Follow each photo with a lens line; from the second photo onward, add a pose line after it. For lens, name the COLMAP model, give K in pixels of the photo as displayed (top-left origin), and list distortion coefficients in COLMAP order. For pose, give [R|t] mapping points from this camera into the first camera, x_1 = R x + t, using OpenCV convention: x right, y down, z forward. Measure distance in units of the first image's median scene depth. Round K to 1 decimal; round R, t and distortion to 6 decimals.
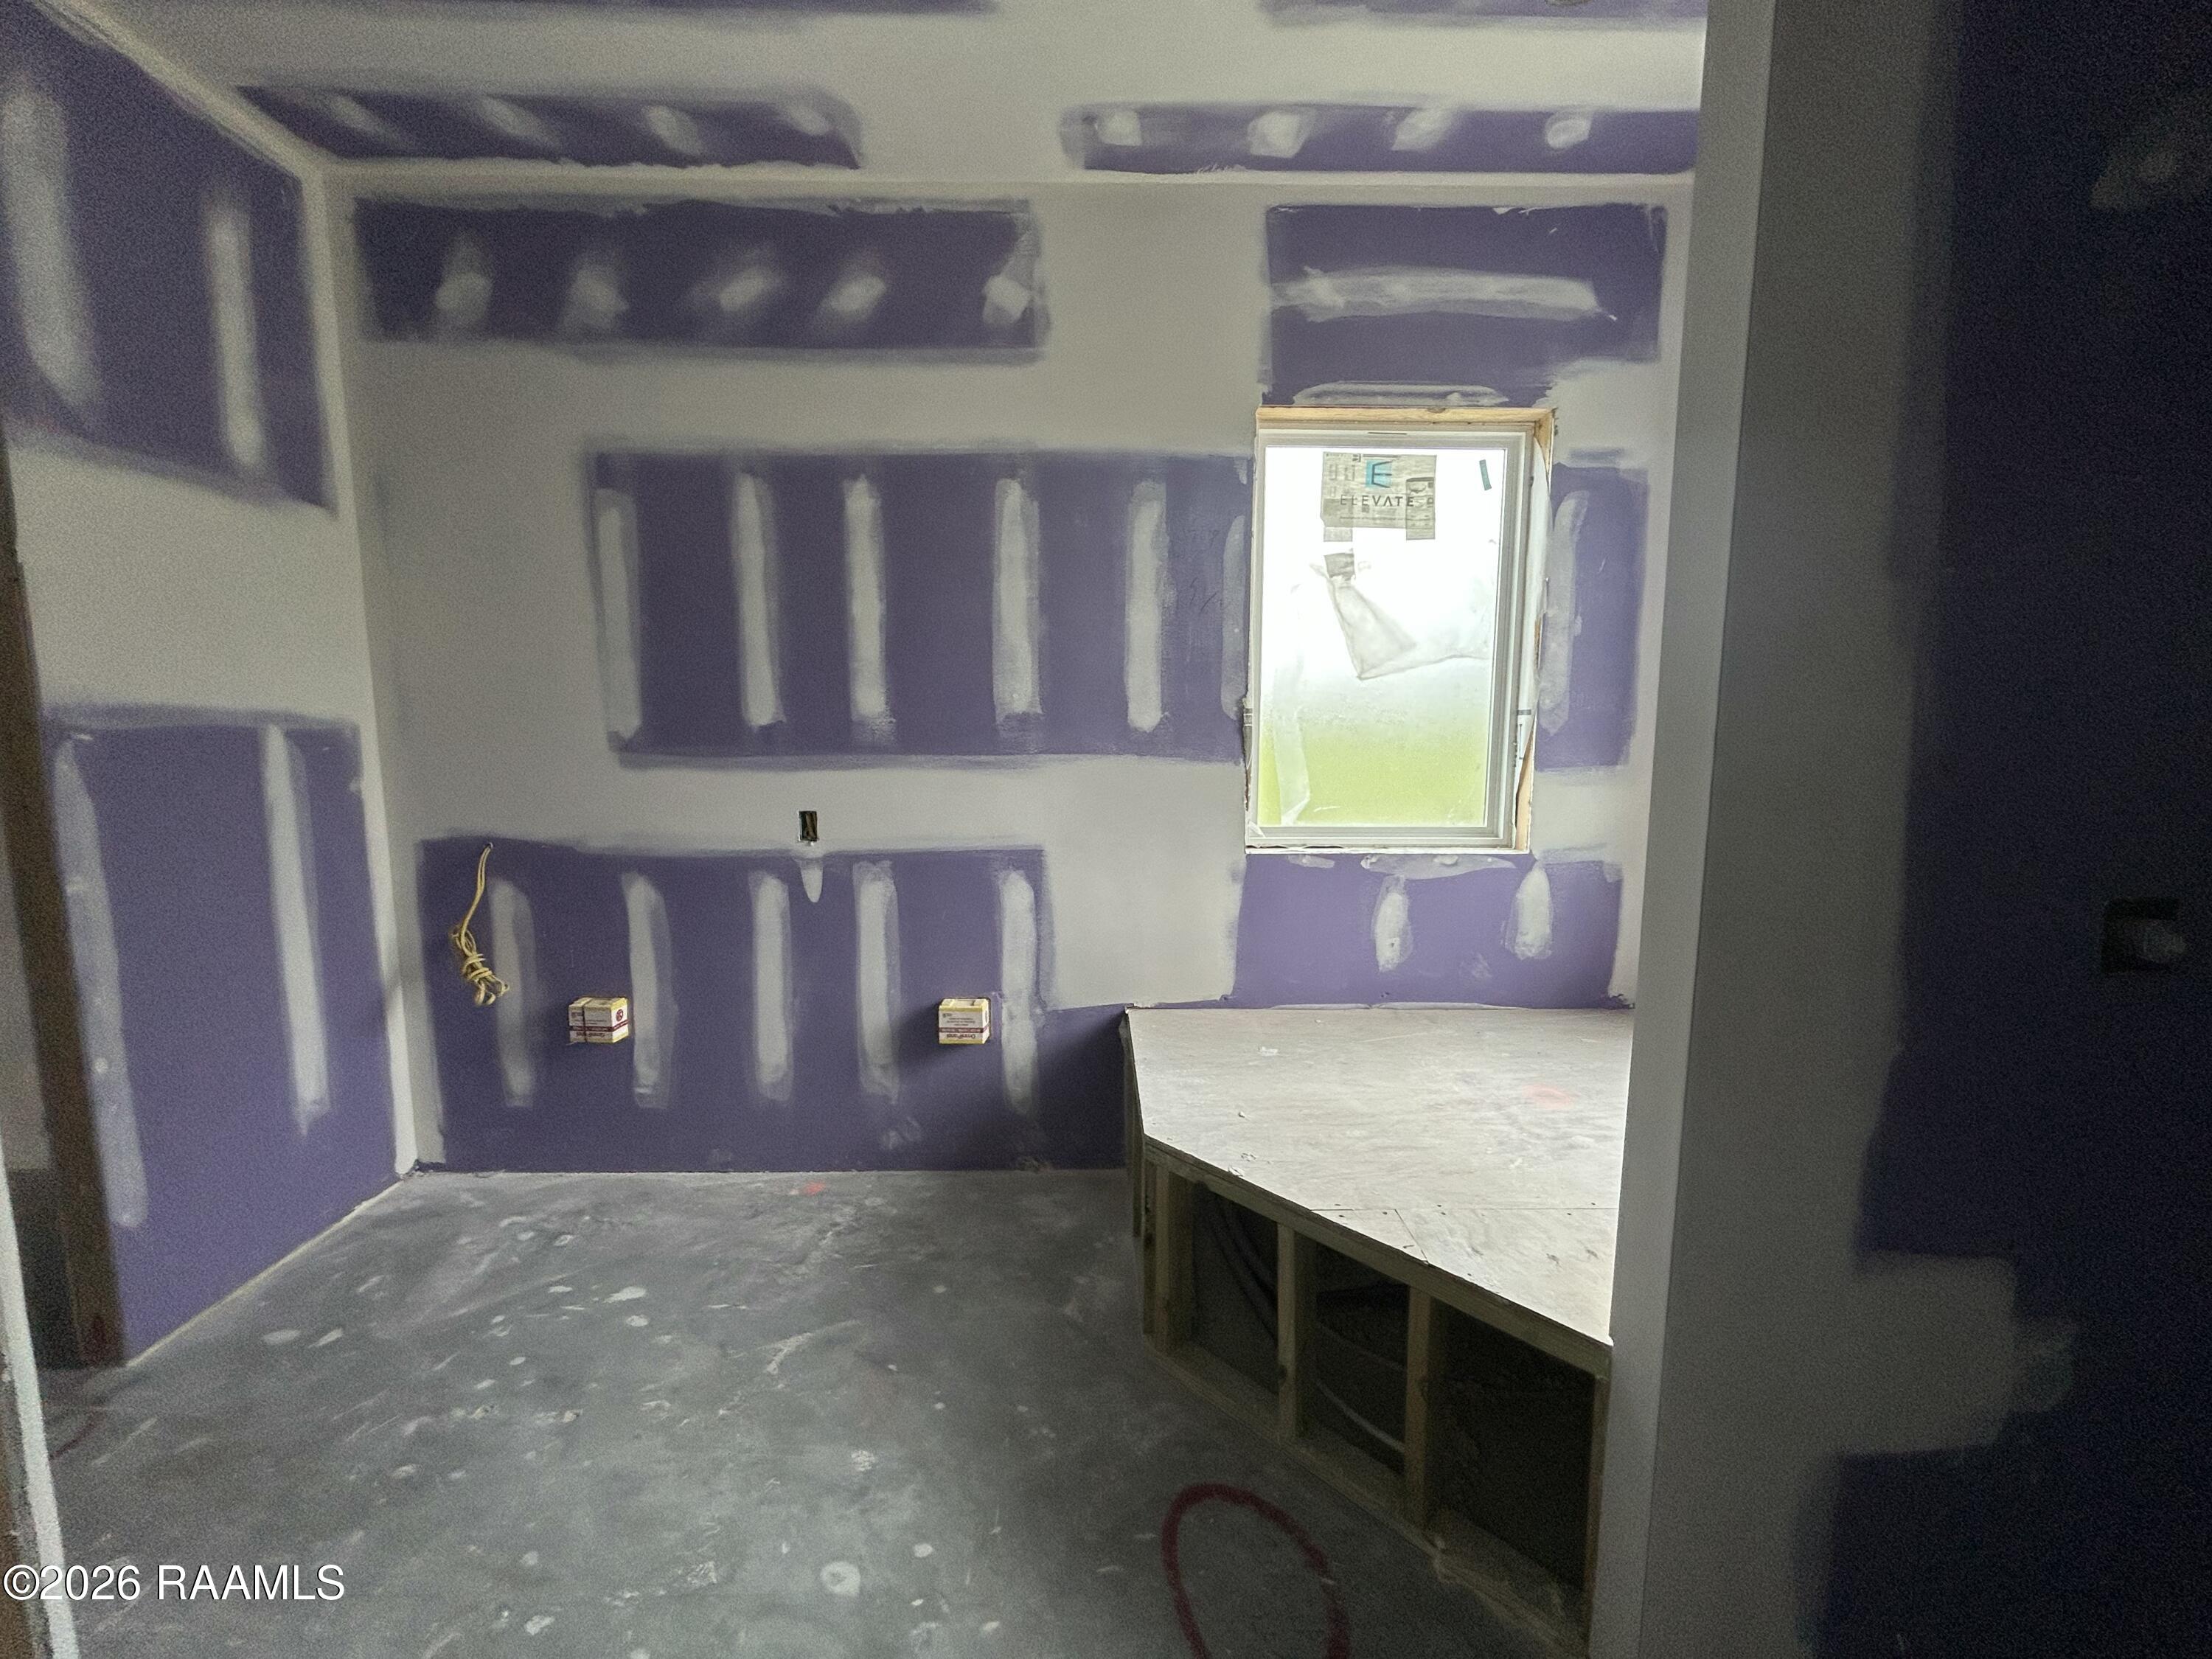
lens RADIAL K [[892.3, 0, 1096.7], [0, 892.3, 832.4], [0, 0, 1]] dist [-0.000230, -0.000136]
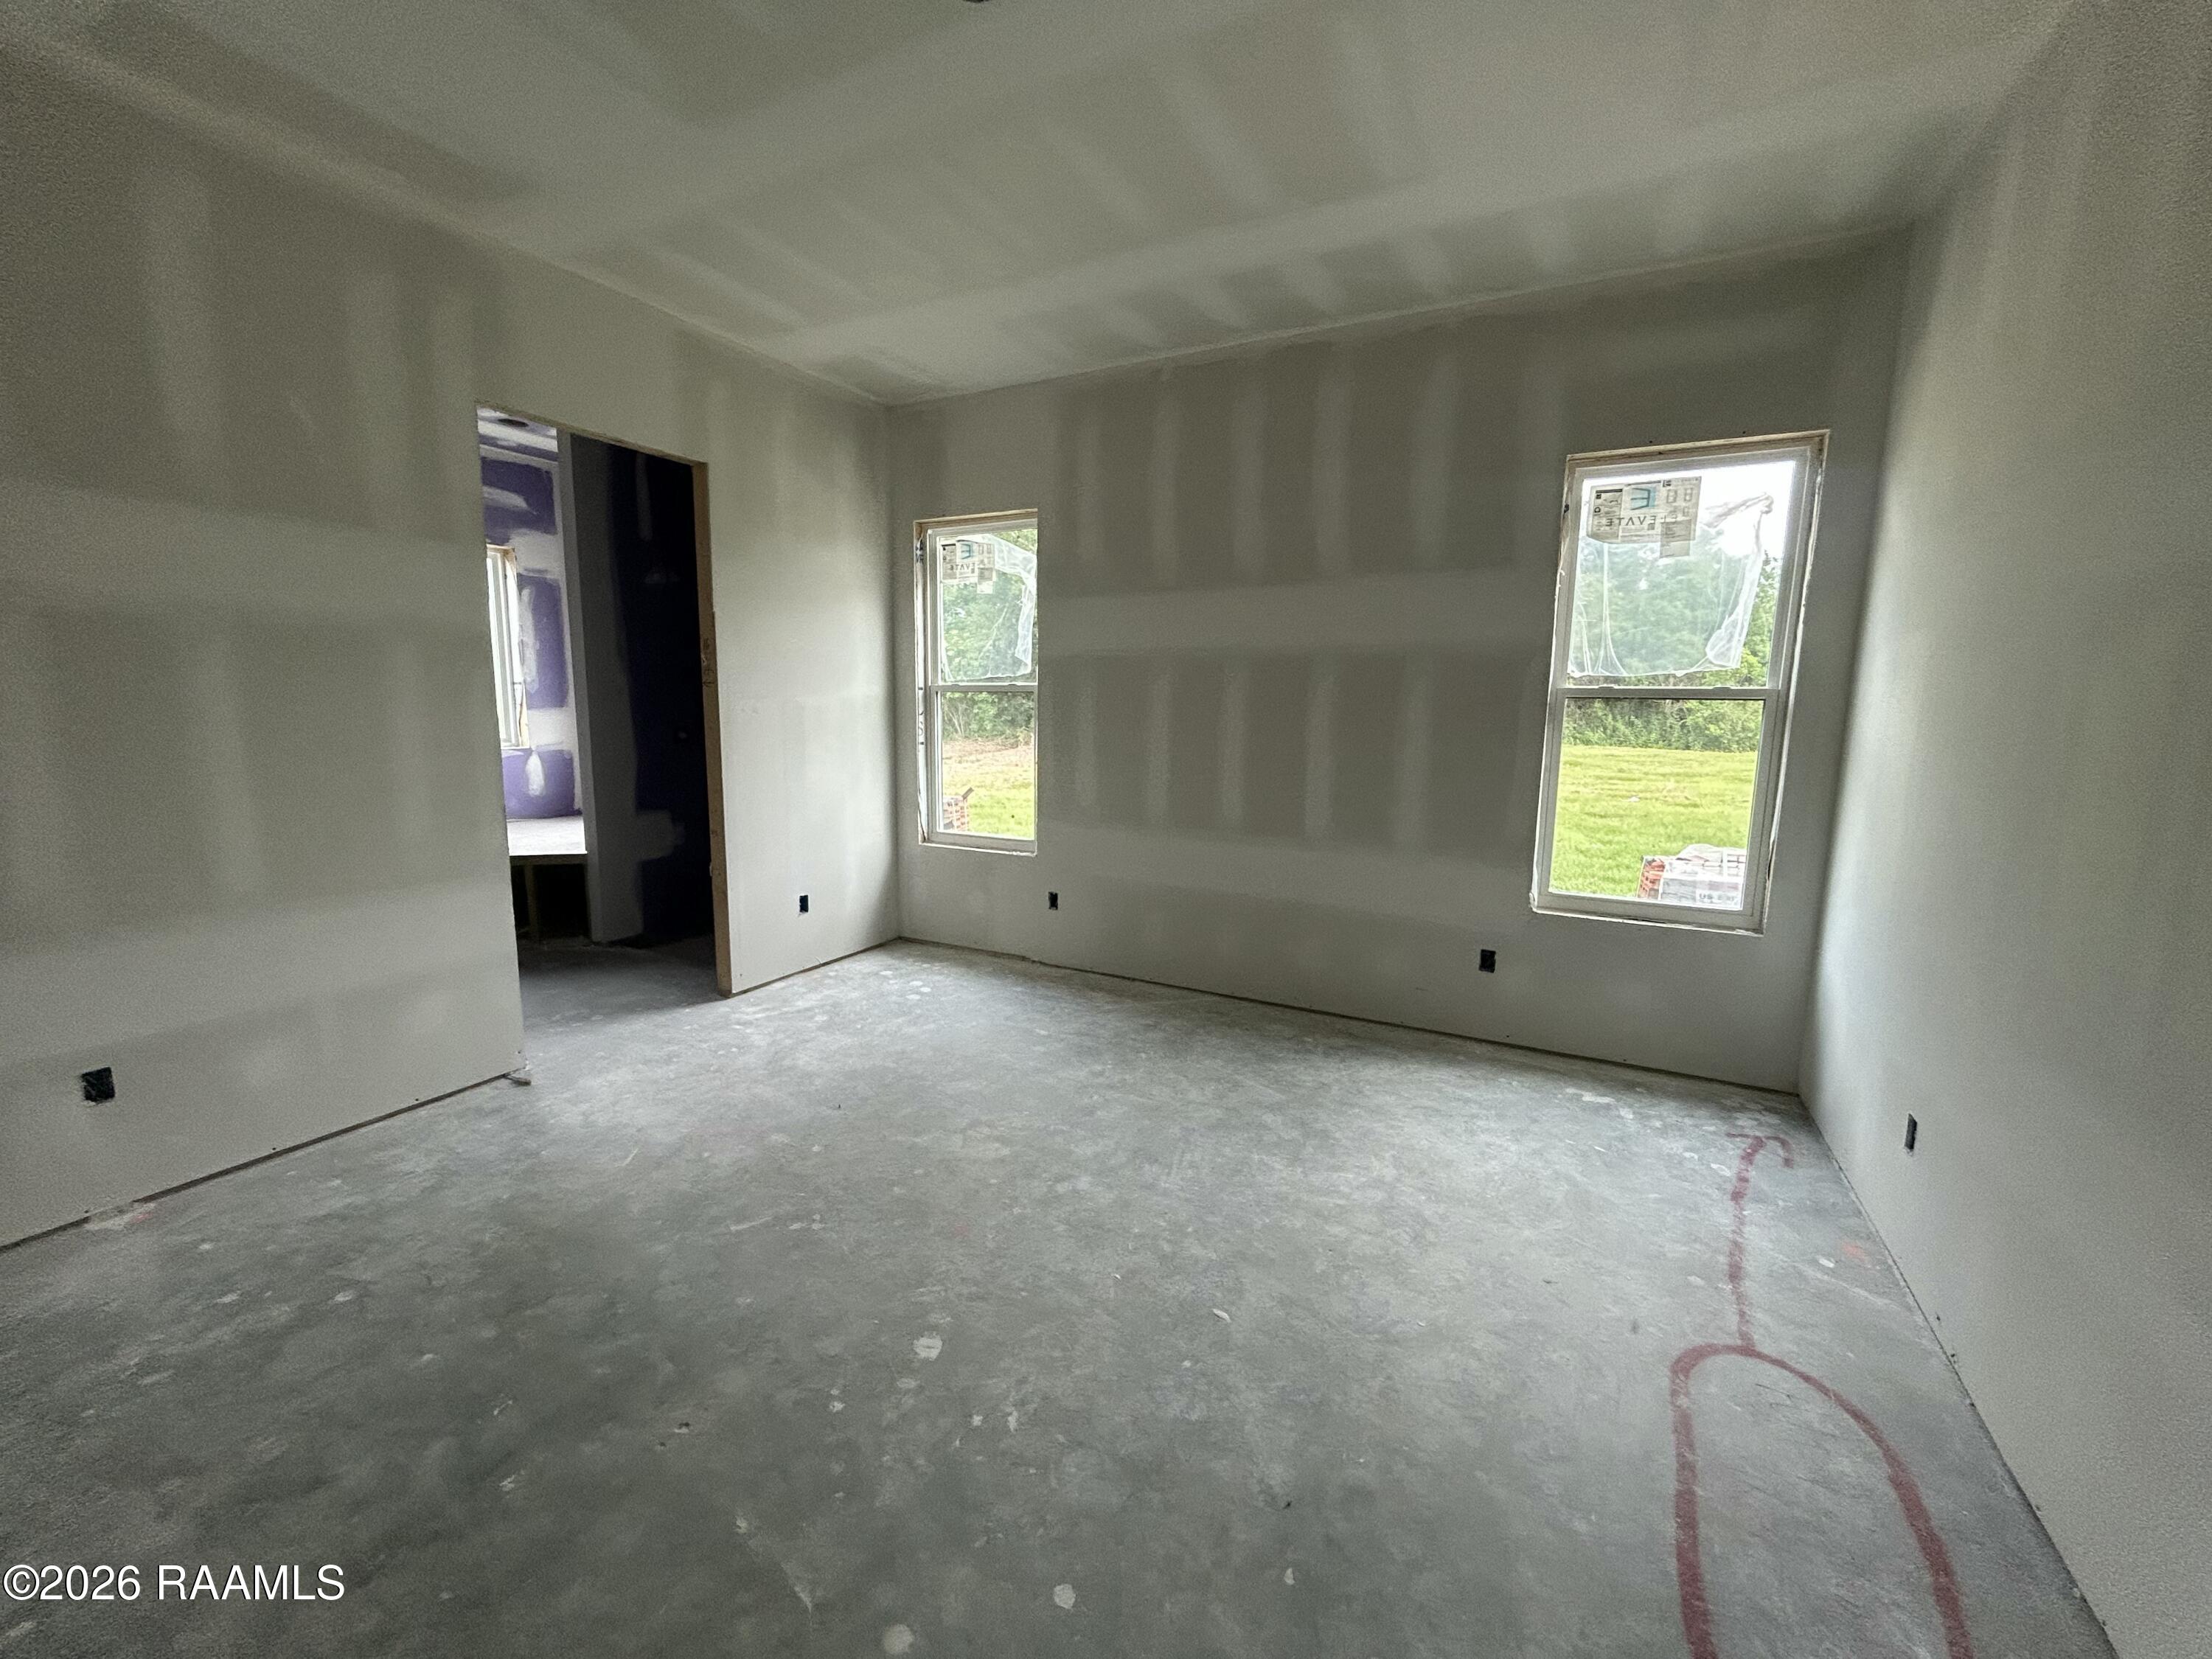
lens RADIAL K [[892.3, 0, 1096.7], [0, 892.3, 832.4], [0, 0, 1]] dist [-0.000230, -0.000136]
pose [[0.478103, -0.121720, 0.869828, -0.809018], [0.086448, 0.992063, 0.091308, 0.155195], [-0.874039, 0.031540, 0.484831, -1.322365]]
